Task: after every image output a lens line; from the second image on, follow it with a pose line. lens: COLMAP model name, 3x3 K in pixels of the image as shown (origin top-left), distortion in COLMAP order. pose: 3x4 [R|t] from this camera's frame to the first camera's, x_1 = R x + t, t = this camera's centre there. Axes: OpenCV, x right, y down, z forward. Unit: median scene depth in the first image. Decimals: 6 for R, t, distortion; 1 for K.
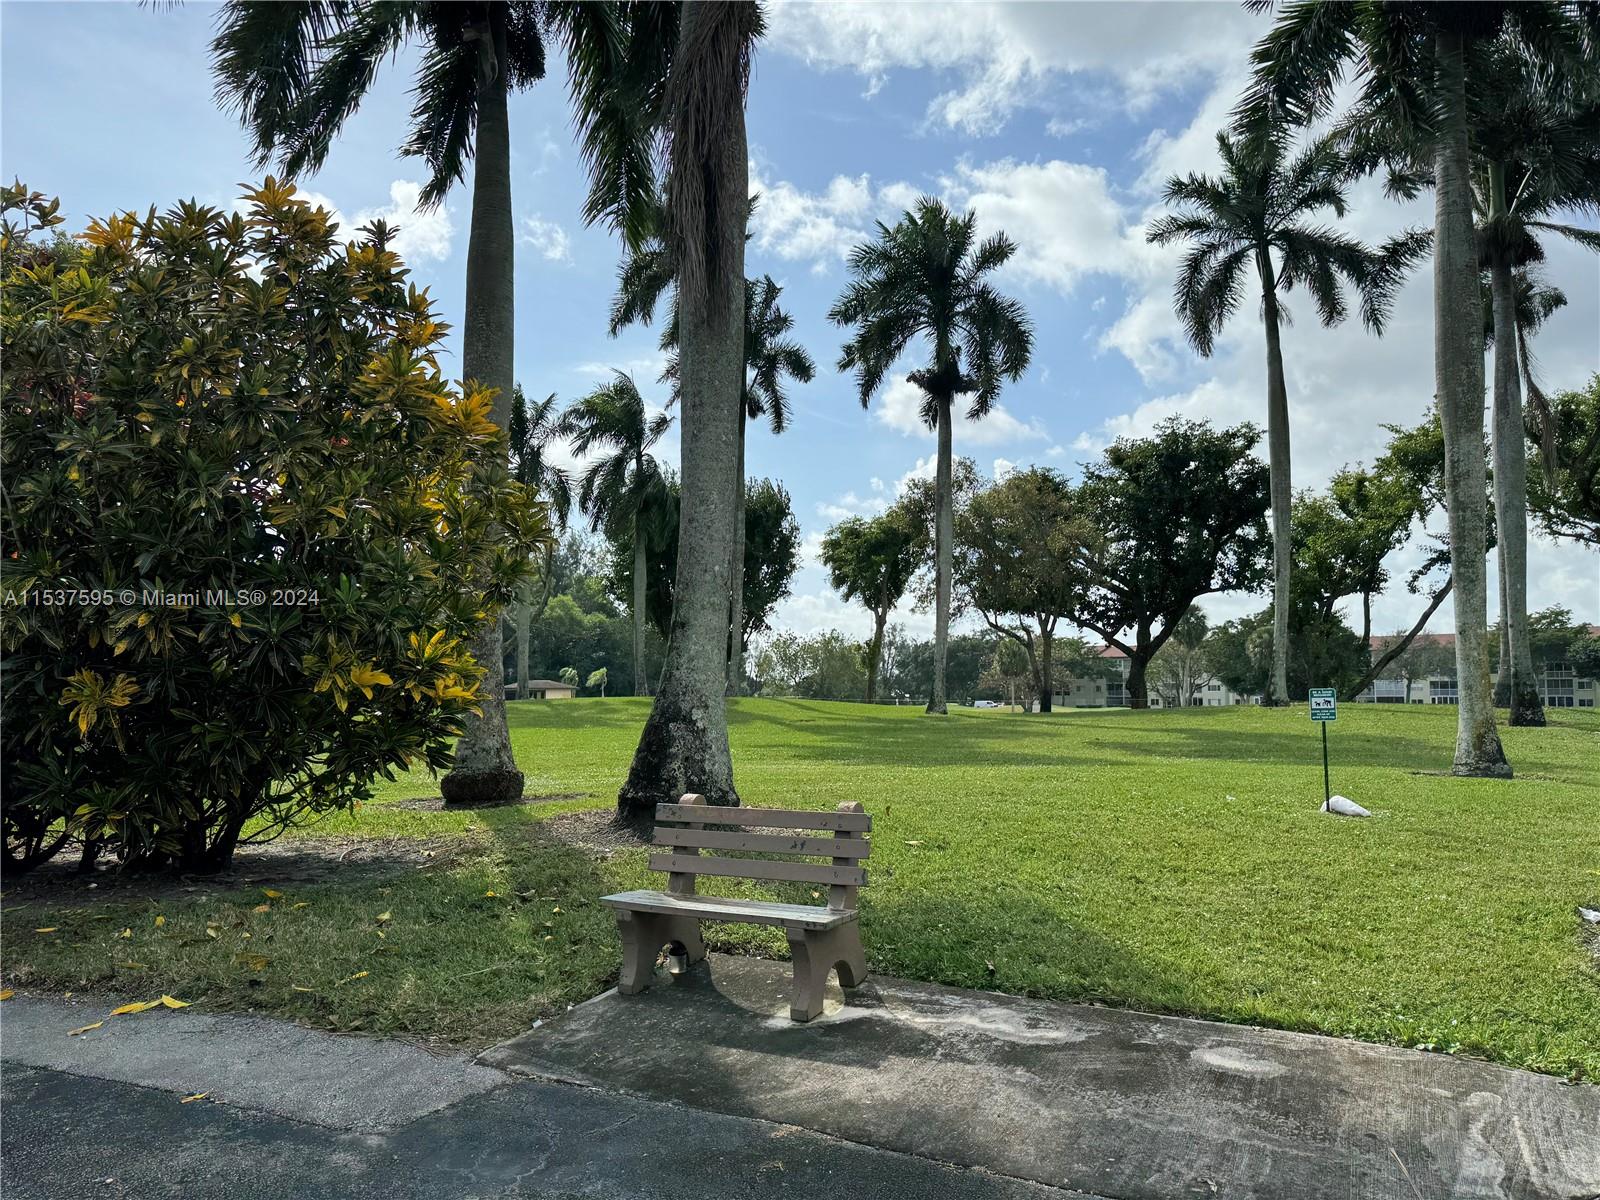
lens RADIAL K [[1141.3, 0, 800.3], [0, 1141.3, 592.5], [0, 0, 1]] dist [0.066081, -0.074207]
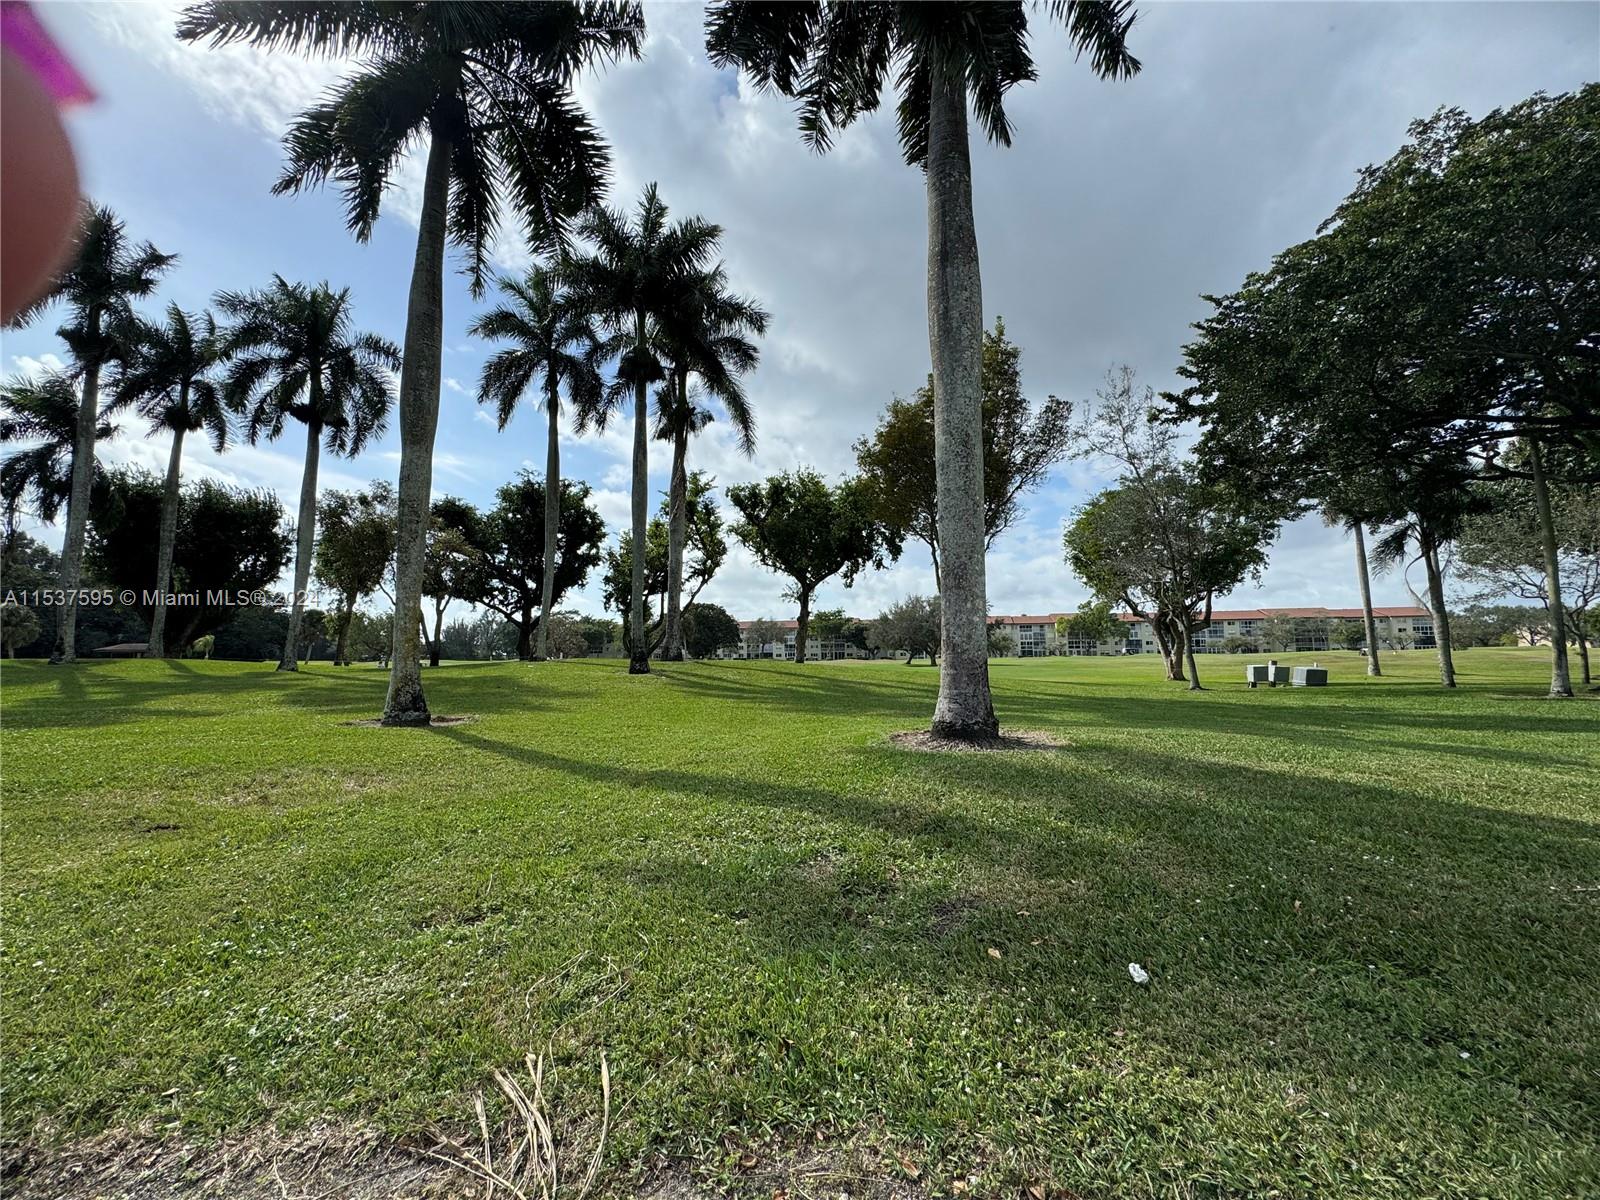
lens RADIAL K [[650.8, 0, 793.6], [0, 650.8, 607.4], [0, 0, 1]] dist [0.002597, 0.001080]
pose [[0.885476, 0.027982, 0.463841, 0.232355], [-0.037314, 0.999244, 0.010950, 0.005018], [-0.463184, -0.027004, 0.885851, 0.070609]]
